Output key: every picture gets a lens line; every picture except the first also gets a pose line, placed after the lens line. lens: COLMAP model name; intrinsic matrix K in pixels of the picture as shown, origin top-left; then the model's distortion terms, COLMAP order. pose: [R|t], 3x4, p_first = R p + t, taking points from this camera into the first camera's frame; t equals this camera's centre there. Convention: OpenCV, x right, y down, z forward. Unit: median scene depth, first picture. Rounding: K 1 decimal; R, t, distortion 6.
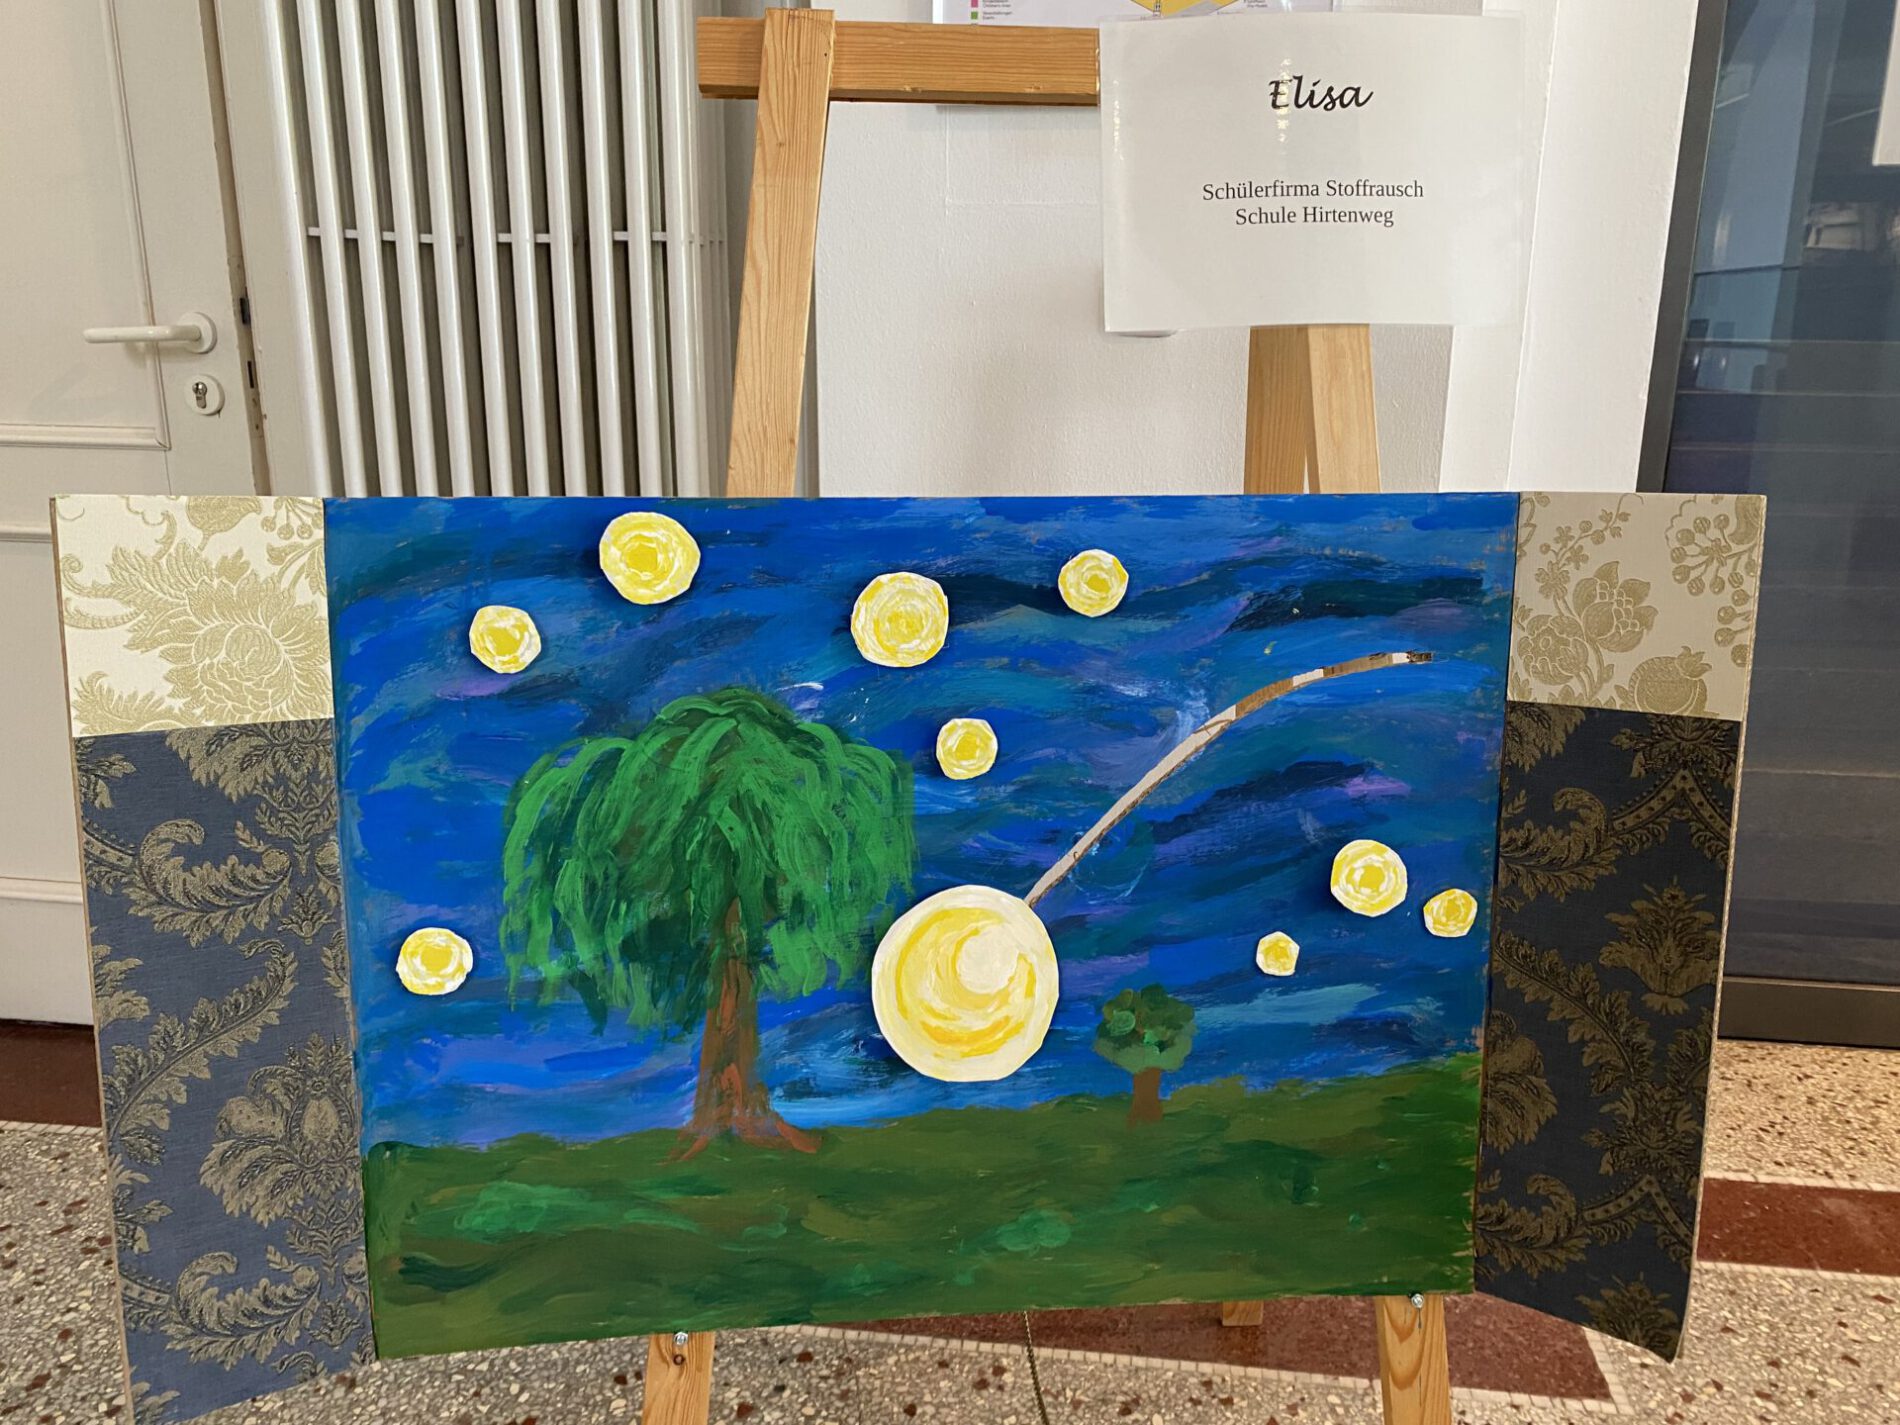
lens RADIAL K [[1443.7, 0, 977.1], [0, 1443.7, 630.8], [0, 0, 1]] dist [-0.026930, -0.002189]
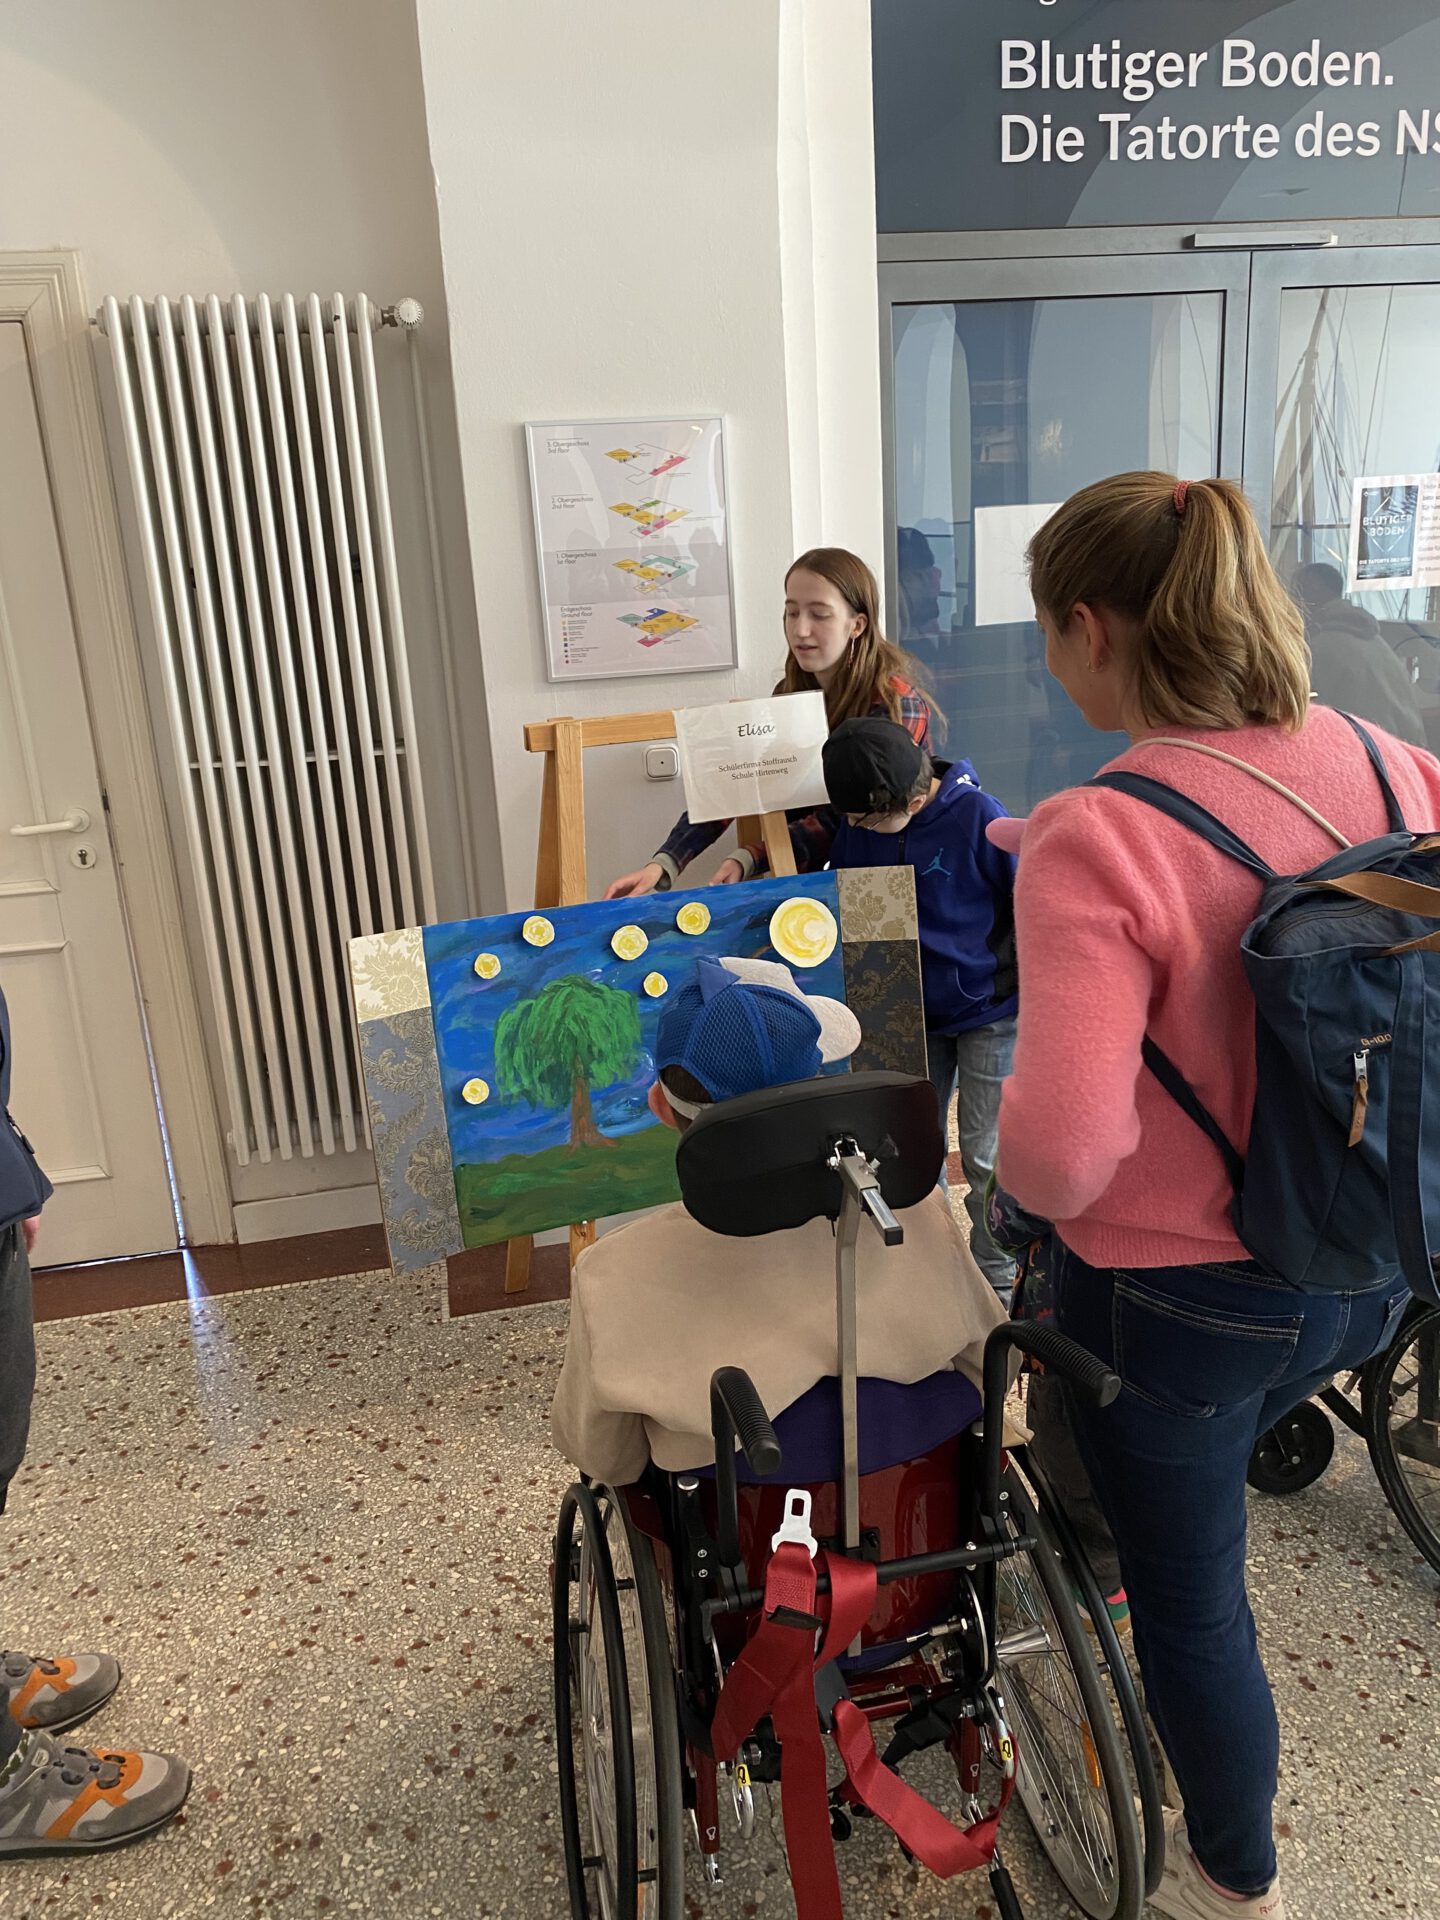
lens RADIAL K [[1458.9, 0, 721.3], [0, 1458.9, 961.8], [0, 0, 1]] dist [-0.026930, -0.002189]
pose [[0.967077, -0.134186, 0.216233, -0.477621], [0.126478, 0.990750, 0.049167, -0.083459], [-0.220830, -0.020199, 0.975103, -1.709441]]
